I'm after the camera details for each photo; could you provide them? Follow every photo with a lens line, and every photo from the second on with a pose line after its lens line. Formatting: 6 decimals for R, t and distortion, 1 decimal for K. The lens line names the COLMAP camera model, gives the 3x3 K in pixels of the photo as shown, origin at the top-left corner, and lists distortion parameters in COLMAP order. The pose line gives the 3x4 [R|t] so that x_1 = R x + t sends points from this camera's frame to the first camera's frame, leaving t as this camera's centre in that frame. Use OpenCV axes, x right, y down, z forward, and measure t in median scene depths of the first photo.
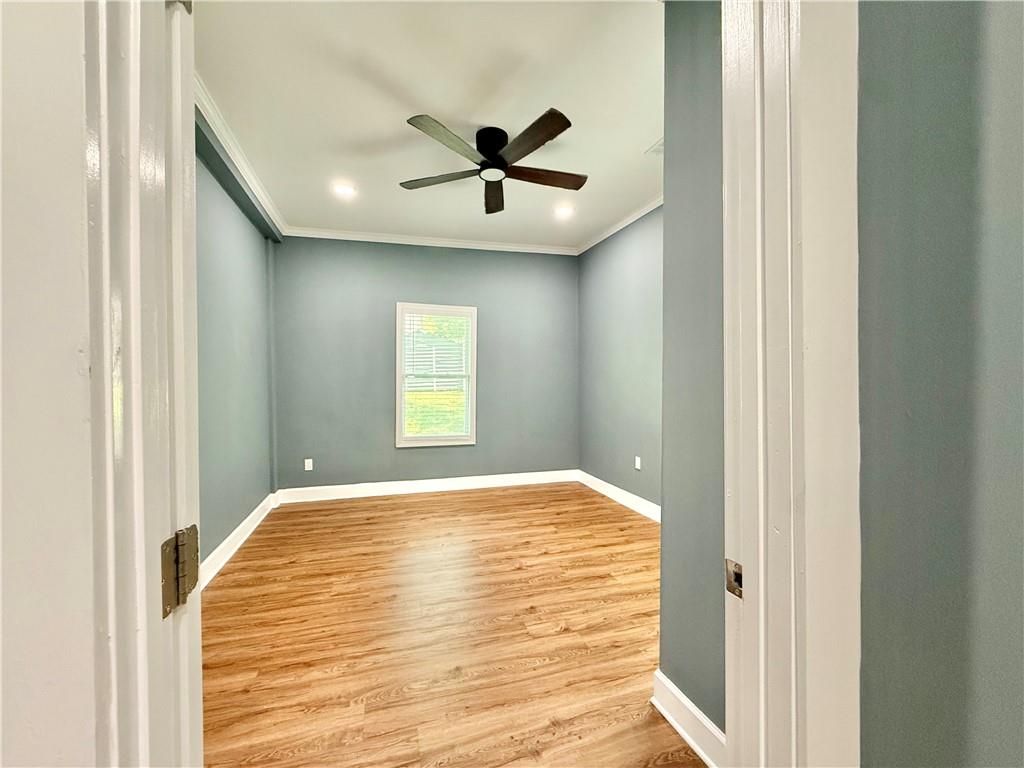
lens RADIAL K [[409.5, 0, 508.7], [0, 409.5, 382.5], [0, 0, 1]] dist [0.001230, -0.000403]
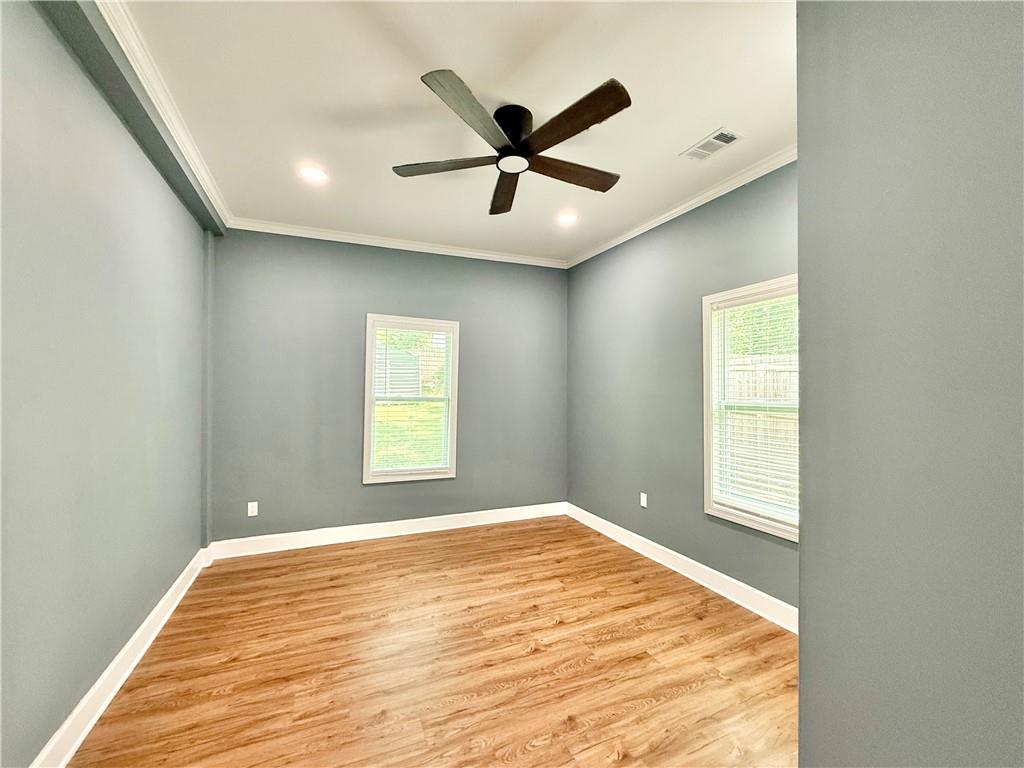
lens RADIAL K [[409.5, 0, 508.7], [0, 409.5, 382.5], [0, 0, 1]] dist [0.001230, -0.000403]
pose [[0.992620, 0.012839, 0.120585, -0.116765], [-0.009561, 0.999570, -0.027725, -0.042995], [-0.120889, 0.026368, 0.992316, 0.170870]]
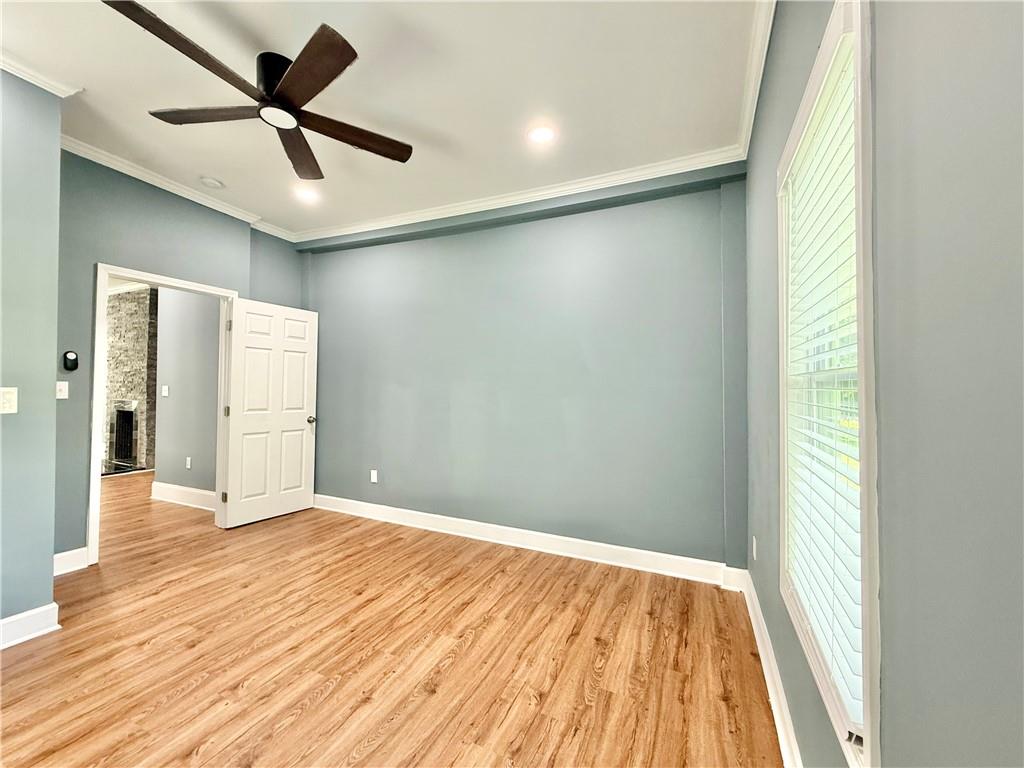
lens RADIAL K [[412.3, 0, 507.1], [0, 412.3, 378.4], [0, 0, 1]] dist [0.001103, -0.000004]
pose [[-0.678369, -0.025324, -0.734285, 0.191086], [-0.016854, 0.999679, -0.018907, -0.009350], [0.734528, -0.000450, -0.678578, 1.523123]]
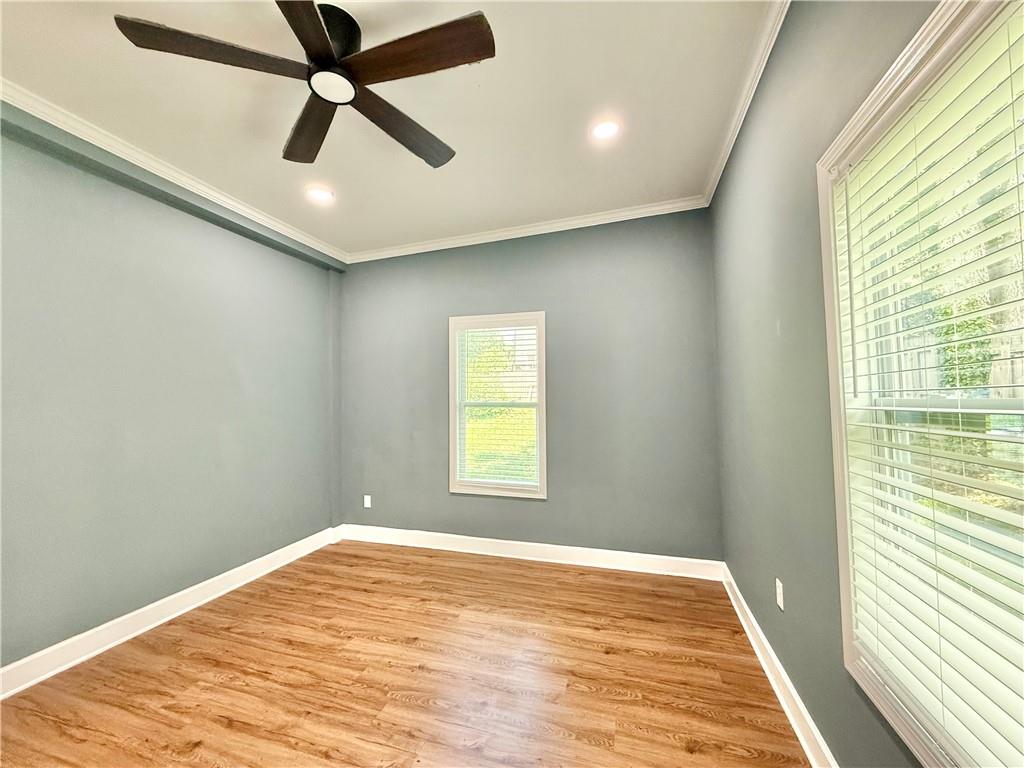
lens RADIAL K [[409.5, 0, 508.7], [0, 409.5, 382.5], [0, 0, 1]] dist [0.001230, -0.000403]
pose [[0.824208, -0.032015, -0.565381, 0.421322], [0.007016, 0.998901, -0.046334, -0.032583], [0.566243, 0.034222, 0.823527, 0.546069]]
